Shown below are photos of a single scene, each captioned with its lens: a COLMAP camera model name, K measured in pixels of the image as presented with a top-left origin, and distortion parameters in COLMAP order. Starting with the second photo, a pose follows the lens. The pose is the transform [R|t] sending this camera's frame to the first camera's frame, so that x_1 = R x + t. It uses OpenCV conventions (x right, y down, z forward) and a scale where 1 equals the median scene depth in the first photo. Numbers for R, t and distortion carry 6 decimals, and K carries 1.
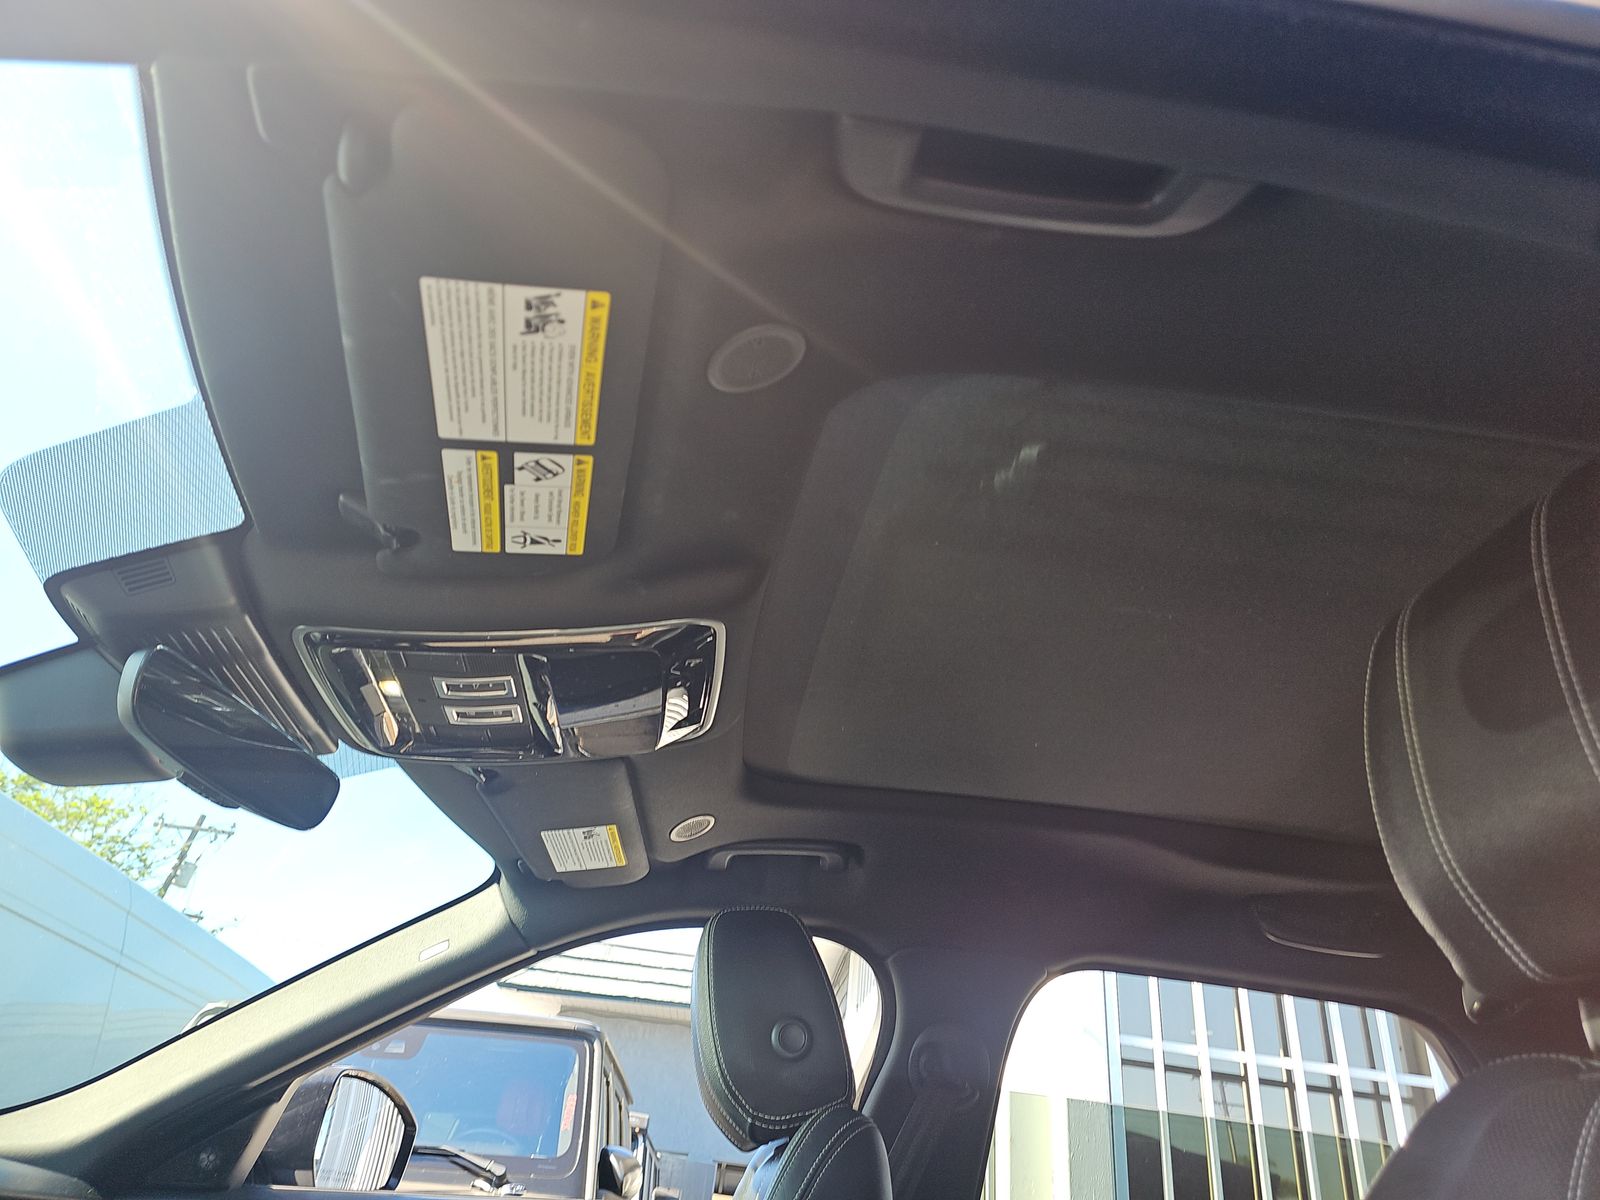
lens RADIAL K [[1012.1, 0, 837.6], [0, 1012.1, 606.7], [0, 0, 1]] dist [0.043534, -0.039453]
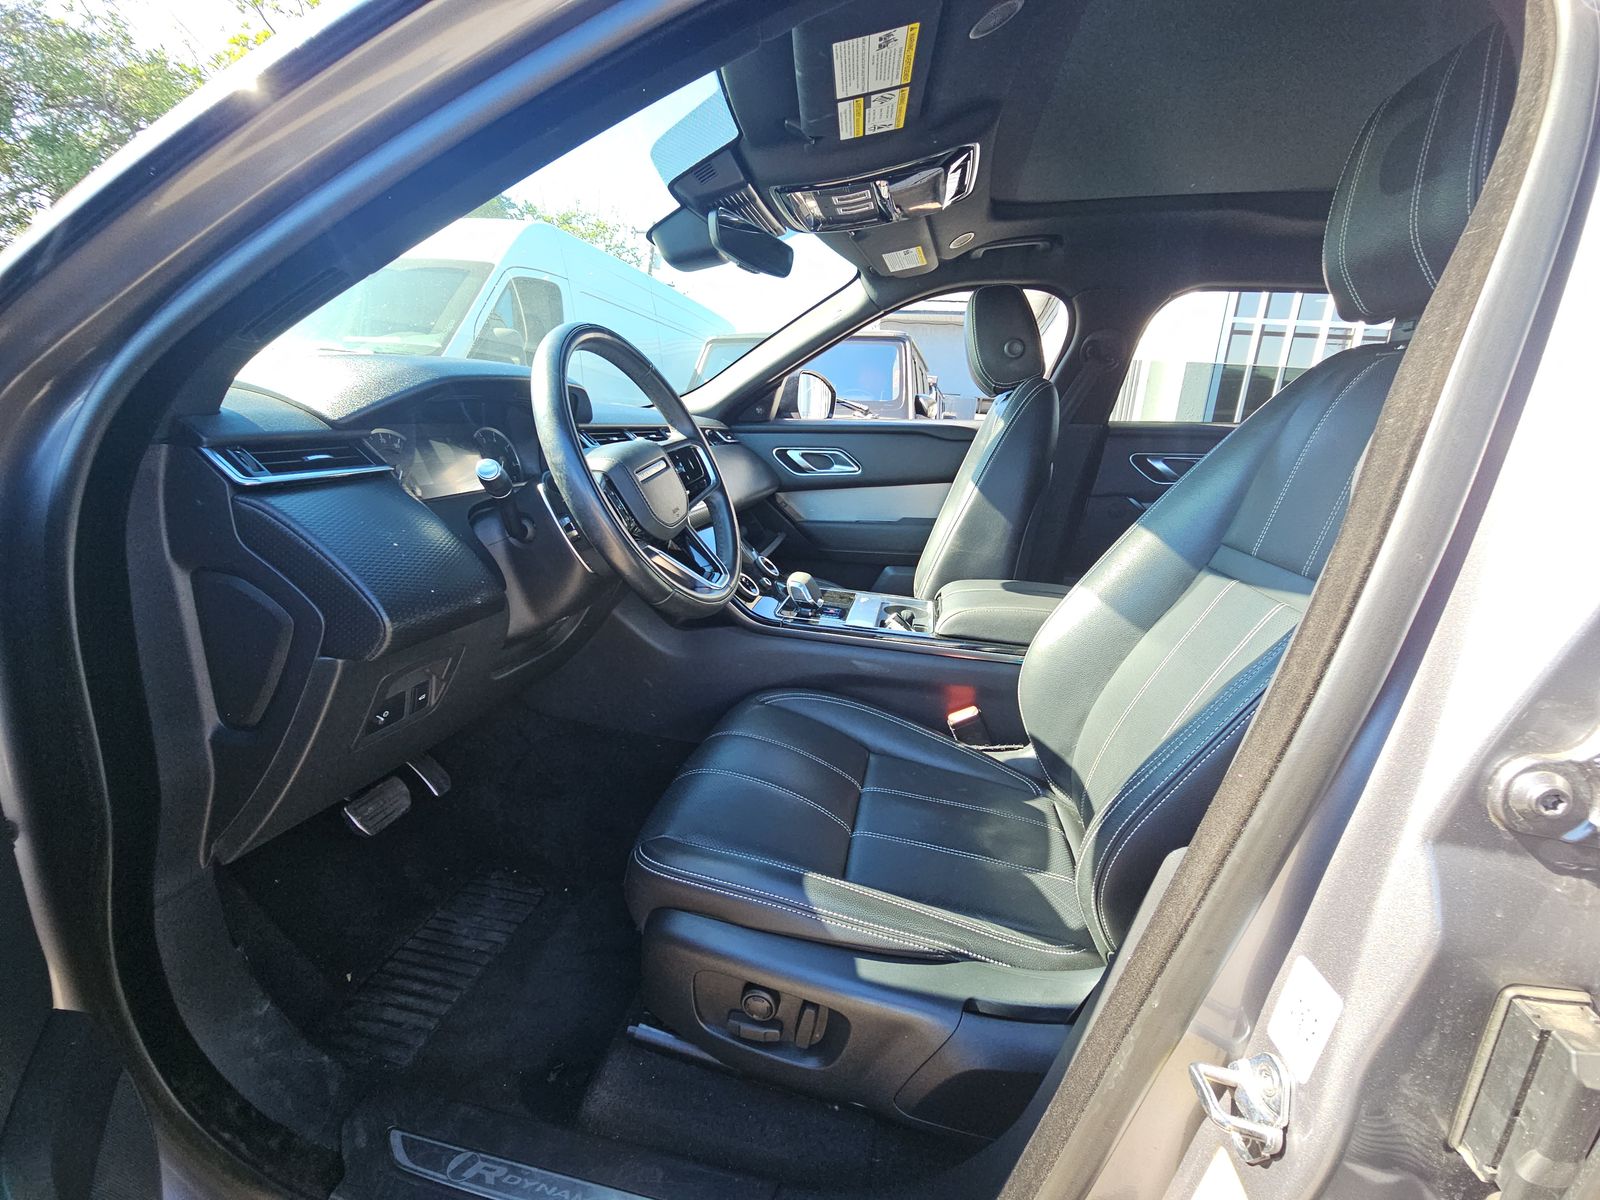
lens RADIAL K [[640.1, 0, 773.6], [0, 640.1, 595.5], [0, 0, 1]] dist [0.001374, 0.000038]
pose [[0.920860, 0.067203, -0.384059, 0.035171], [0.227034, 0.708385, 0.668316, -0.192157], [0.316974, -0.702620, 0.637066, -0.327169]]
